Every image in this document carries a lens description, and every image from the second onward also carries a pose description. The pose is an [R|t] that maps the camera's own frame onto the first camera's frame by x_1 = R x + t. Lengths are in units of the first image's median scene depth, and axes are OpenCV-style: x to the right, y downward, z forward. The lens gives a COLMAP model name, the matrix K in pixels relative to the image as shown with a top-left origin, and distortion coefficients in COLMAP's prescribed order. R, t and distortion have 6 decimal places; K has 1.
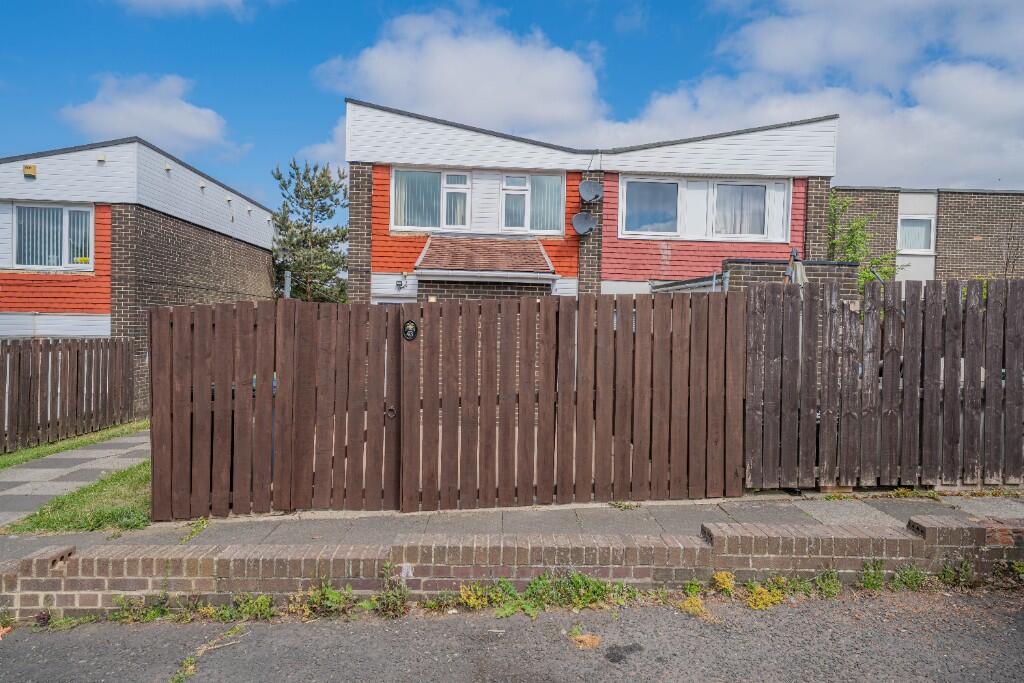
lens RADIAL K [[639.2, 0, 512.0], [0, 639.2, 341.5], [0, 0, 1]] dist [0.023592, 0.000006]
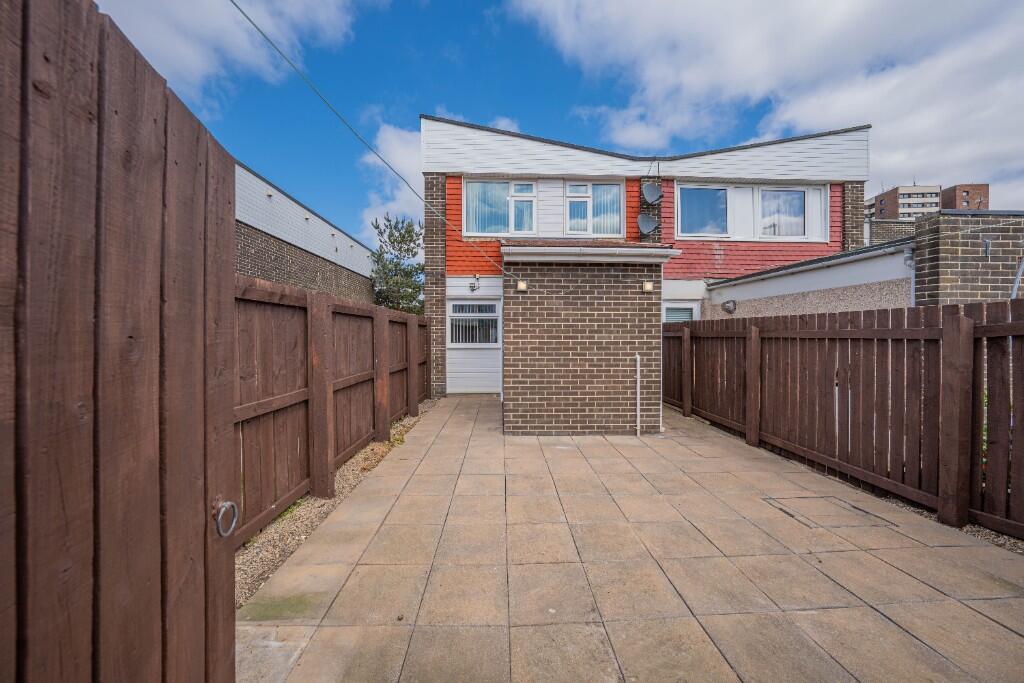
lens RADIAL K [[352.9, 0, 511.8], [0, 352.9, 338.8], [0, 0, 1]] dist [-0.032022, 0.006688]
pose [[0.999574, -0.021235, -0.020024, -0.099640], [0.020879, 0.999623, -0.017805, 0.009508], [0.020394, 0.017380, 0.999641, 0.412833]]
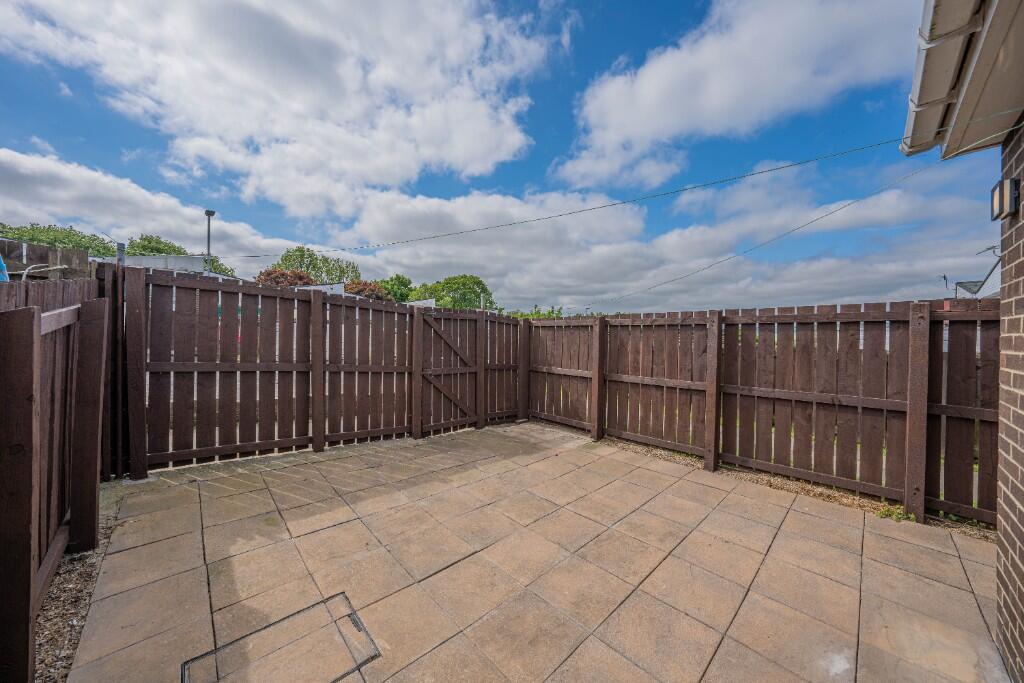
lens RADIAL K [[351.9, 0, 511.0], [0, 351.9, 337.1], [0, 0, 1]] dist [-0.030563, 0.006918]
pose [[-0.760574, -0.030152, -0.648550, 0.093082], [-0.043922, 0.999022, 0.005062, 0.000690], [0.647763, 0.032335, -0.761155, 0.745132]]
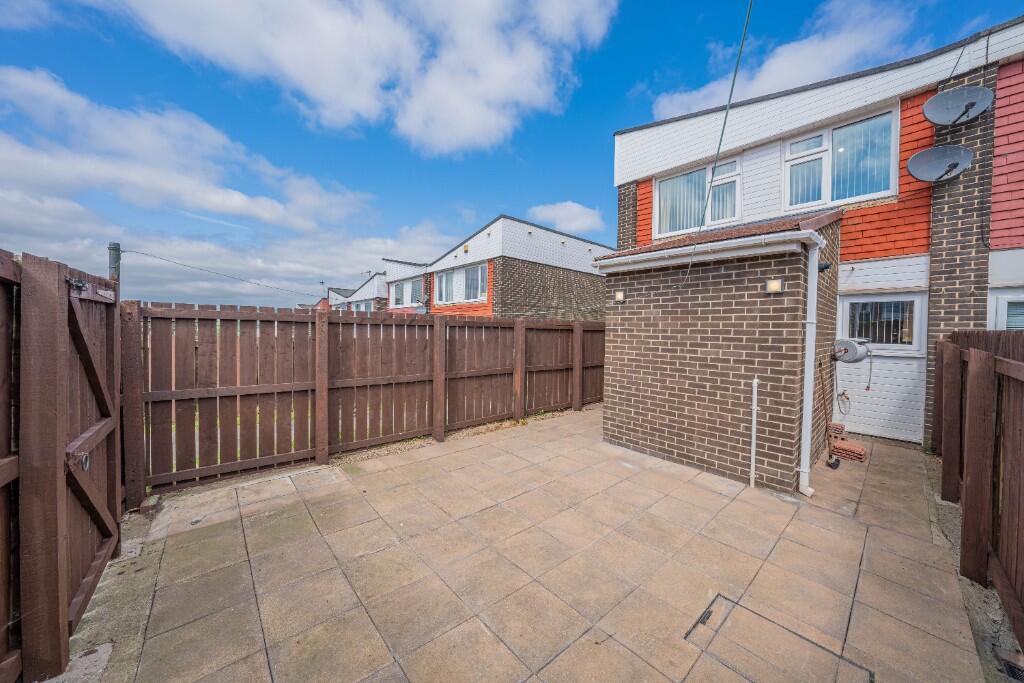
lens RADIAL K [[351.9, 0, 511.0], [0, 351.9, 337.1], [0, 0, 1]] dist [-0.030563, 0.006918]
pose [[0.622001, 0.004341, -0.783005, 0.110845], [-0.023568, 0.999635, -0.013179, -0.001463], [0.782662, 0.026651, 0.621876, 0.462774]]
